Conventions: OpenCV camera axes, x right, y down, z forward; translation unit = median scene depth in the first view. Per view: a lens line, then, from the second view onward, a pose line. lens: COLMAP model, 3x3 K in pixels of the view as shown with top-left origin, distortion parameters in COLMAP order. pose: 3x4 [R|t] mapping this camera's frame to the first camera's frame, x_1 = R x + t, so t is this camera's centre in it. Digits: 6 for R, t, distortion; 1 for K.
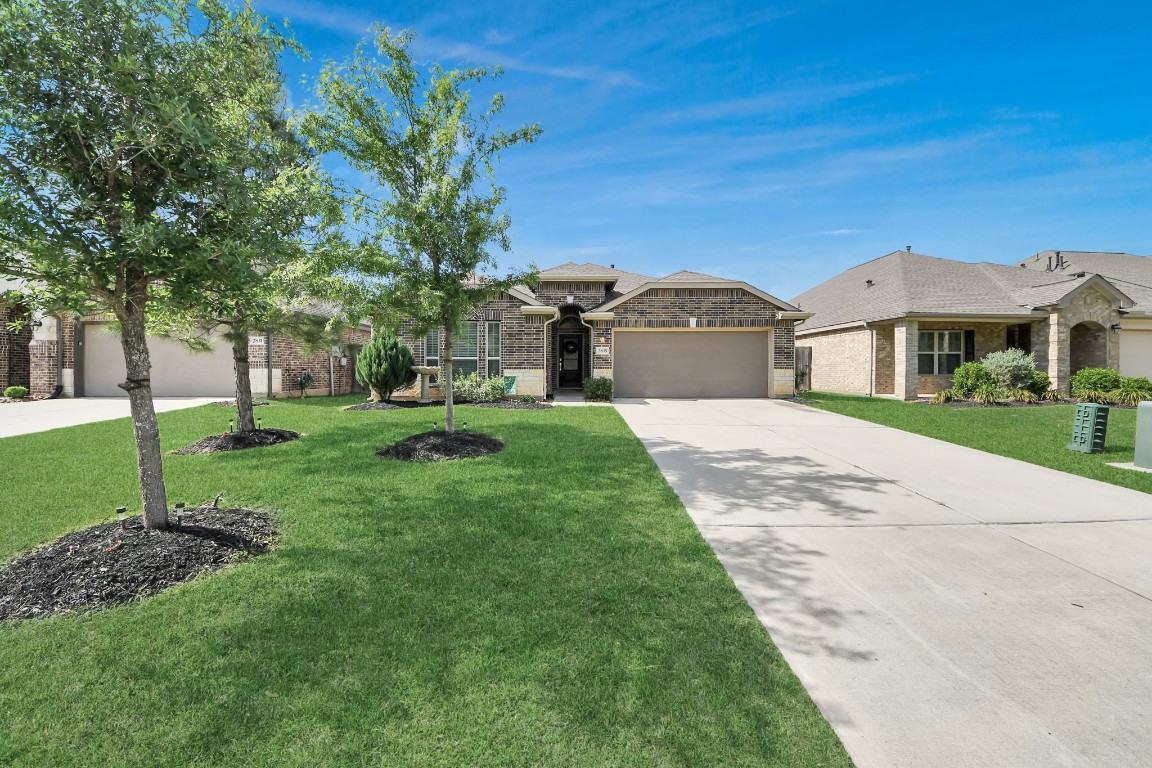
lens RADIAL K [[411.7, 0, 576.0], [0, 411.7, 384.0], [0, 0, 1]] dist [0.001427, -0.006523]
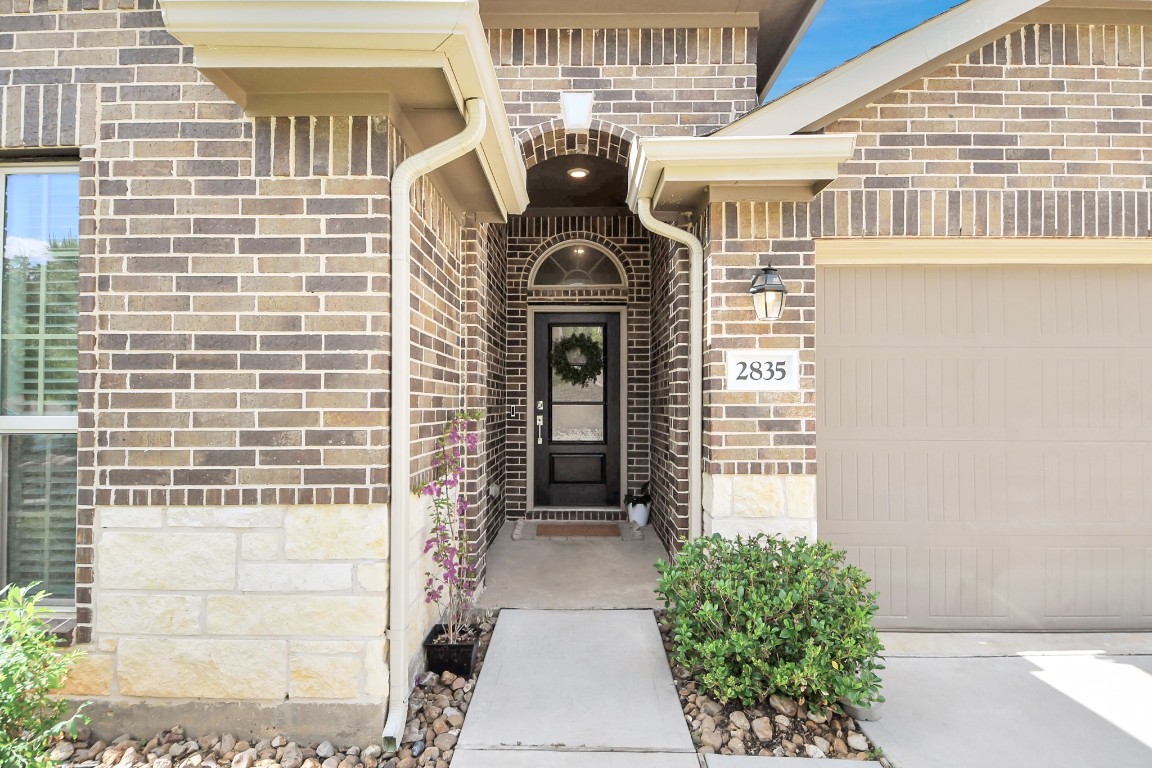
lens RADIAL K [[634.4, 0, 576.0], [0, 634.4, 384.0], [0, 0, 1]] dist [-0.000163, -0.000109]
pose [[0.999948, -0.002257, -0.009955, -0.012161], [0.001645, 0.998136, -0.061000, -0.059983], [0.010075, 0.060980, 0.998088, 0.745324]]
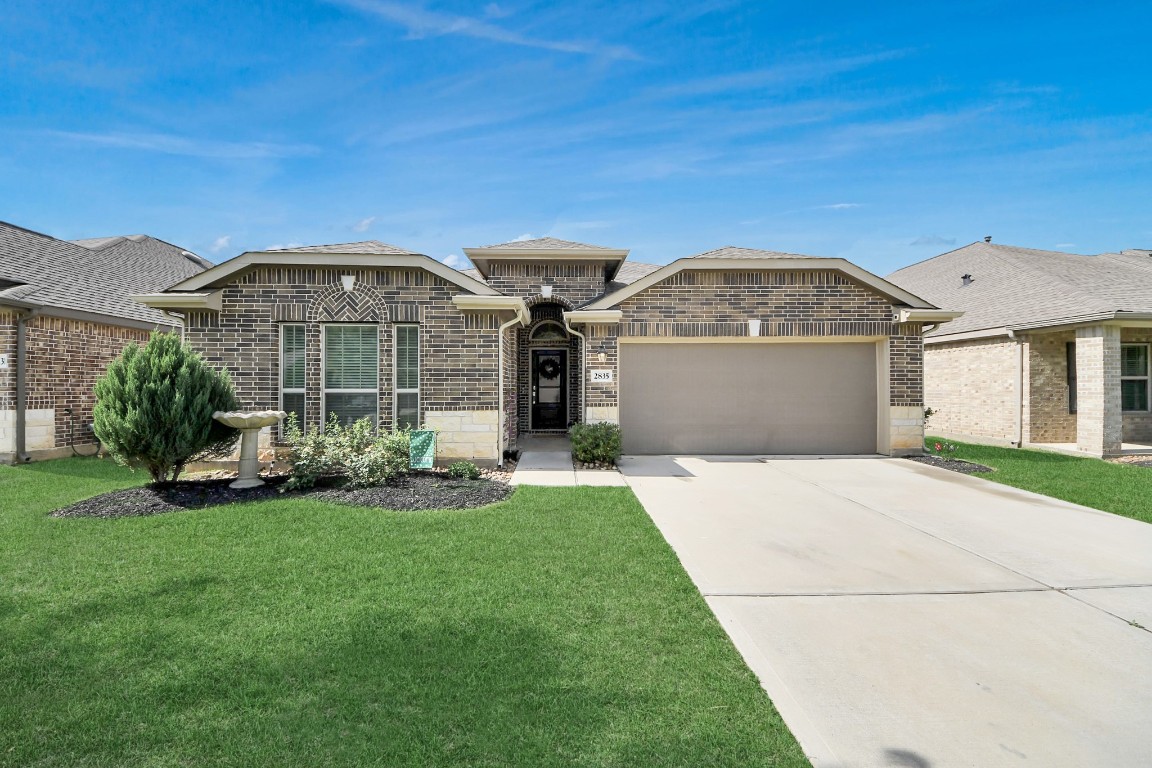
lens RADIAL K [[389.8, 0, 569.1], [0, 389.8, 383.4], [0, 0, 1]] dist [-0.031883, -0.000058]
pose [[0.999591, -0.003865, 0.028344, 0.002470], [0.005125, 0.998997, -0.044491, -0.046643], [-0.028144, 0.044618, 0.998608, 0.457321]]
